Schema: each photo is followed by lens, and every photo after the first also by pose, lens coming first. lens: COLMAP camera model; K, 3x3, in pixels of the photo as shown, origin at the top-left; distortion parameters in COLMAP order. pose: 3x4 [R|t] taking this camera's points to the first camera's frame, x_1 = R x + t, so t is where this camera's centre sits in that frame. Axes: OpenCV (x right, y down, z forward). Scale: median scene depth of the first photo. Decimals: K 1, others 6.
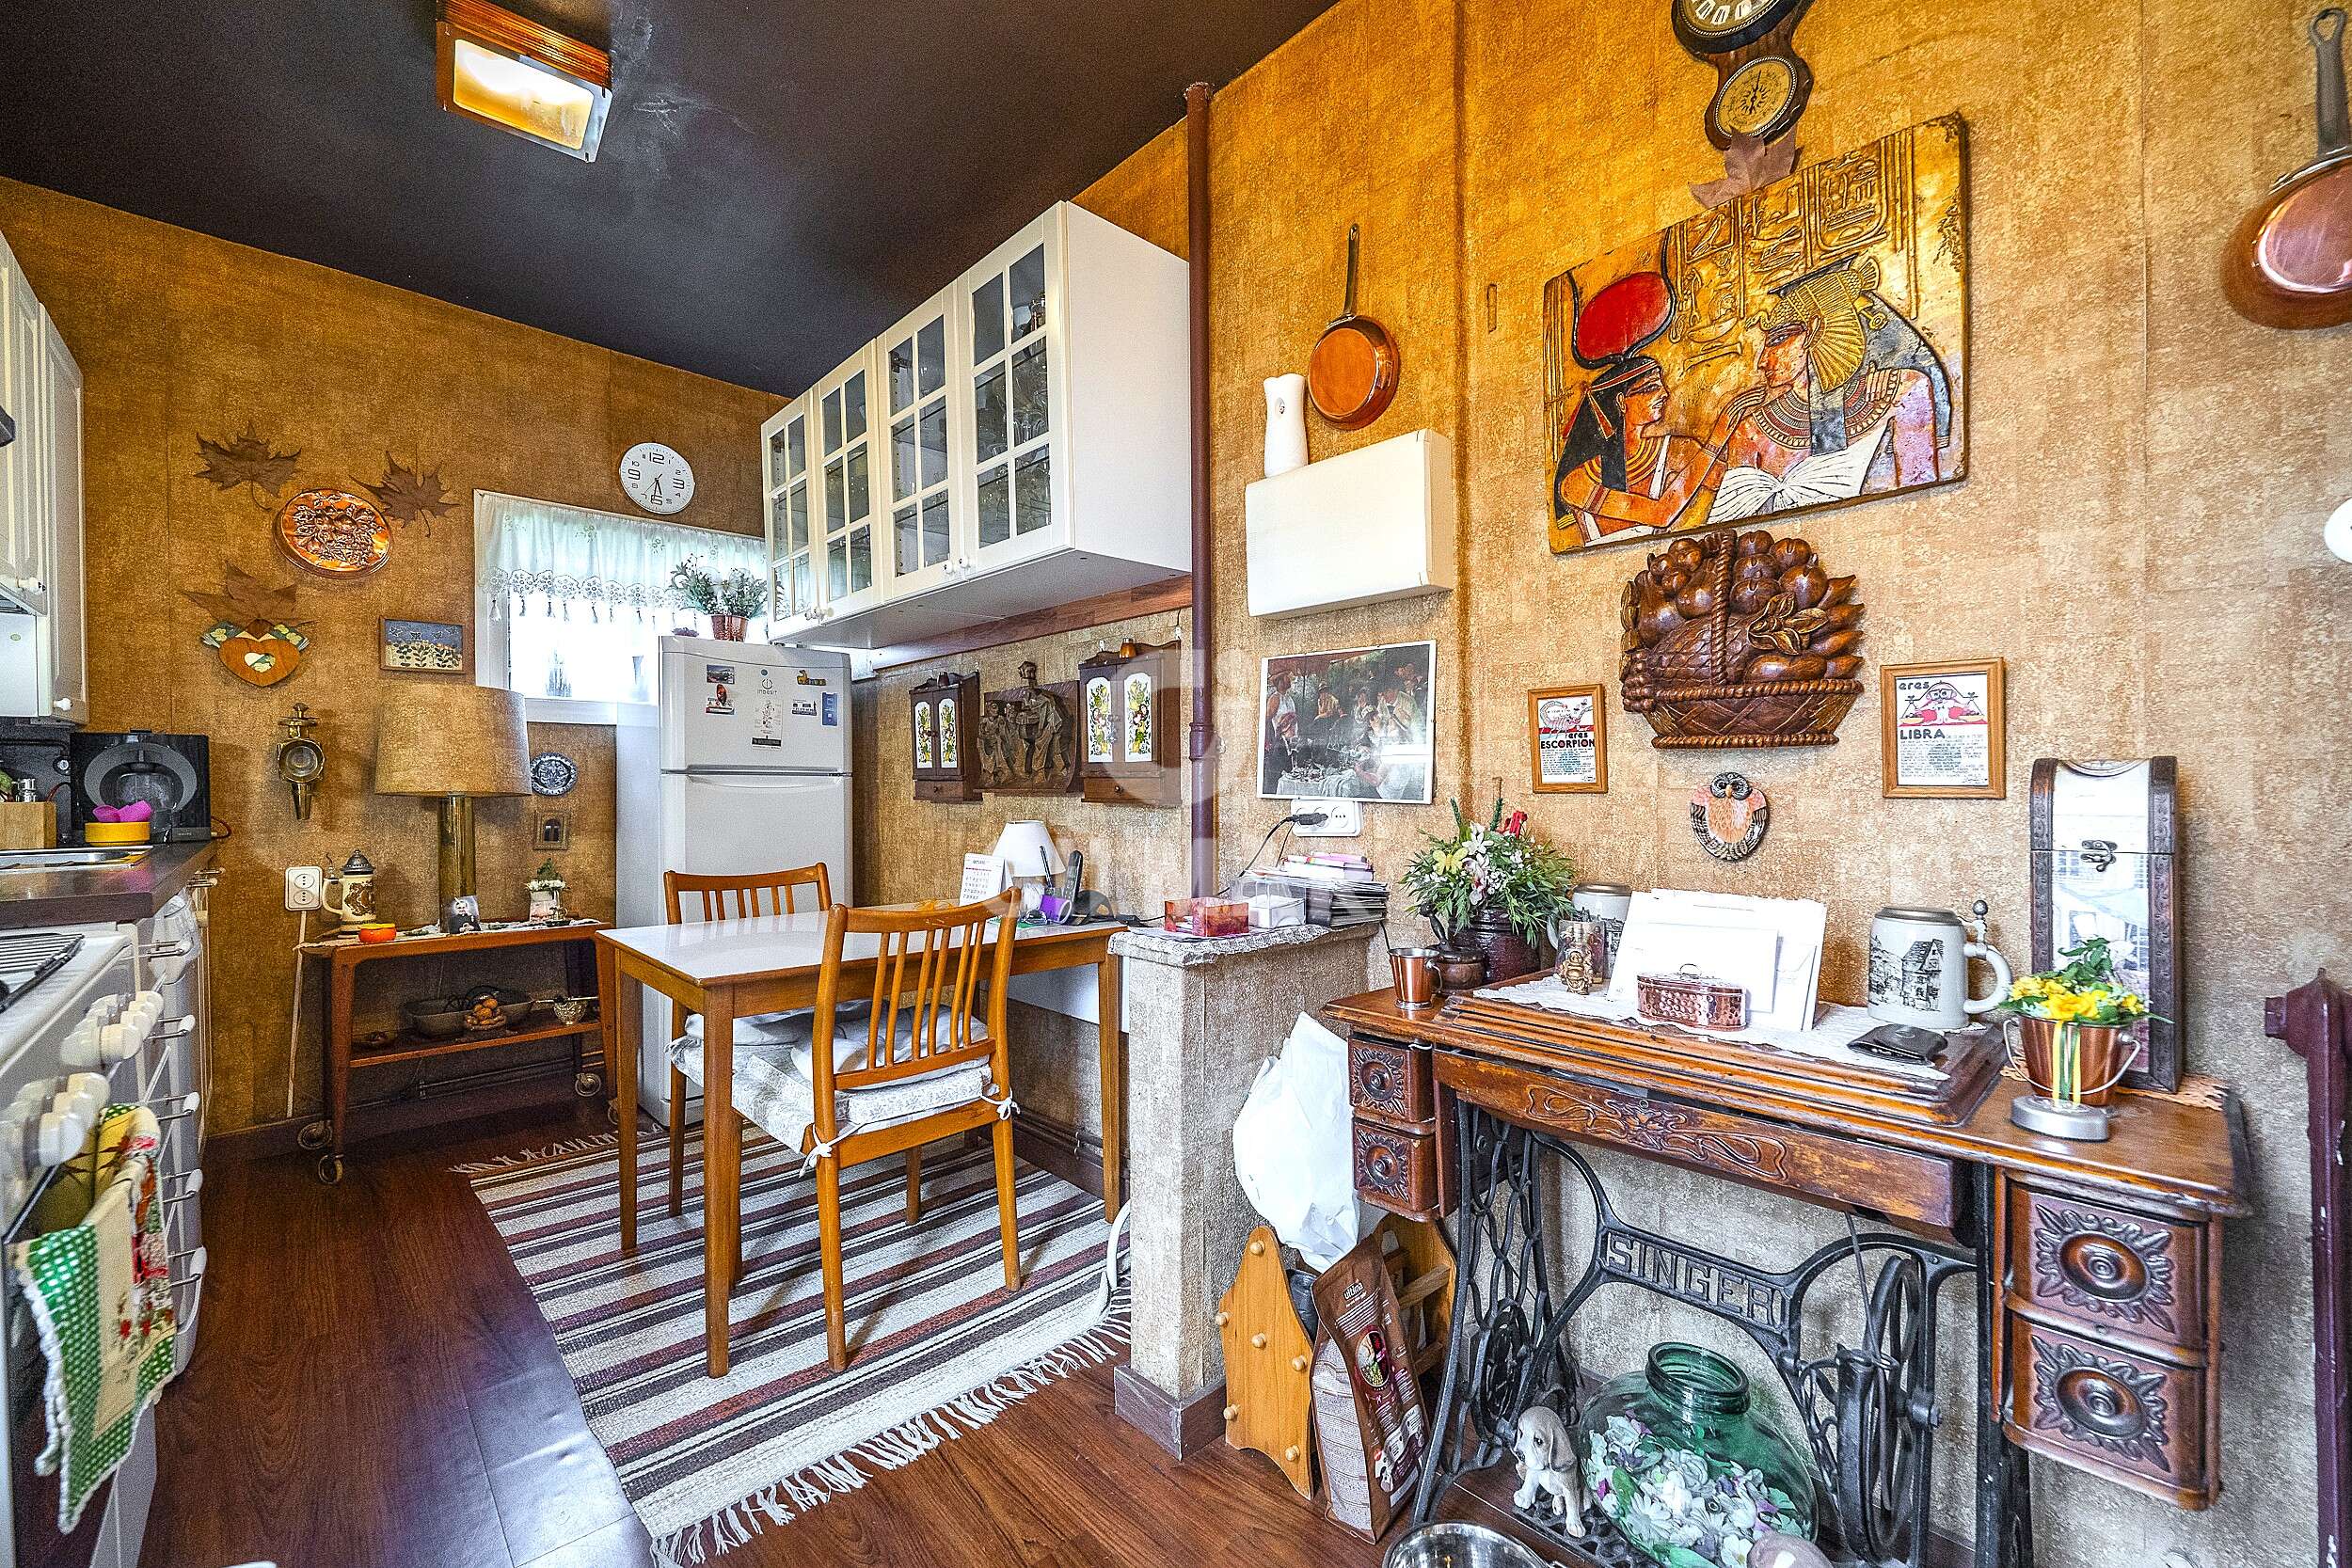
lens RADIAL K [[964.2, 0, 1176.0], [0, 964.2, 784.0], [0, 0, 1]] dist [-0.000012, -0.000137]
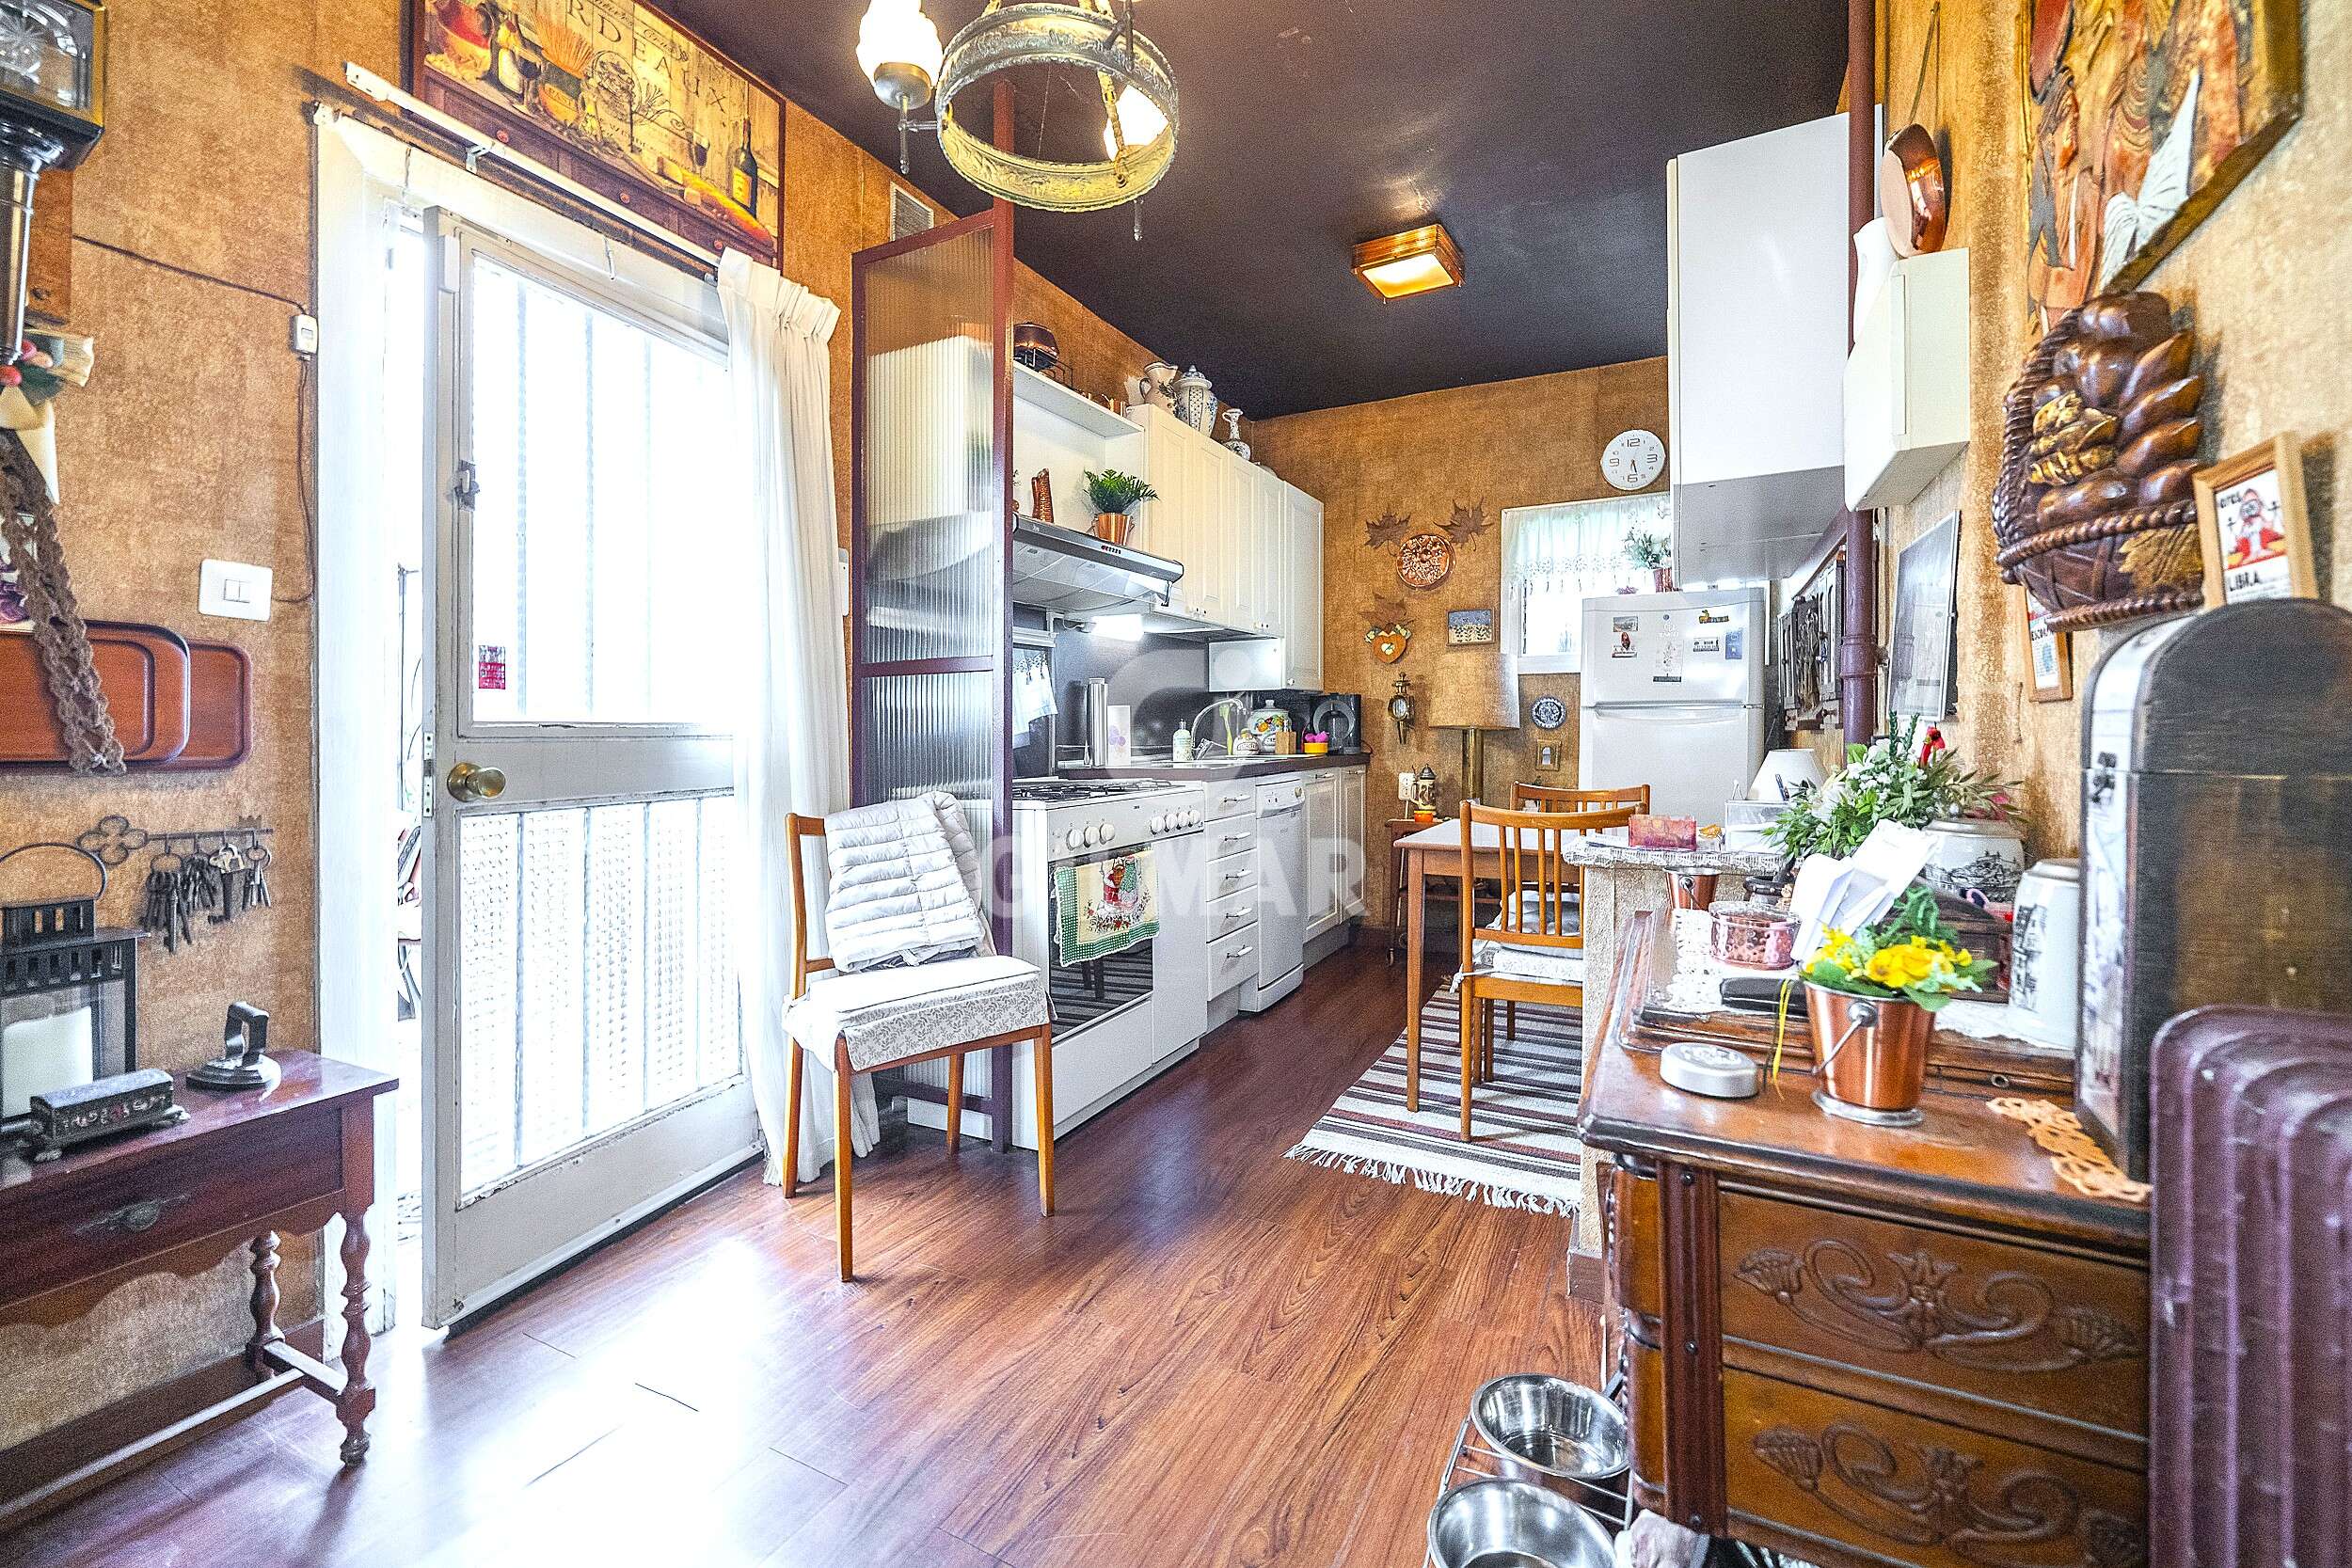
lens RADIAL K [[973.0, 0, 1179.9], [0, 973.0, 726.3], [0, 0, 1]] dist [0.000216, -0.000017]
pose [[0.334576, -0.009715, -0.942319, 0.502977], [0.008942, 0.999935, -0.007134, 0.015895], [0.942326, -0.006040, 0.334641, 0.097368]]
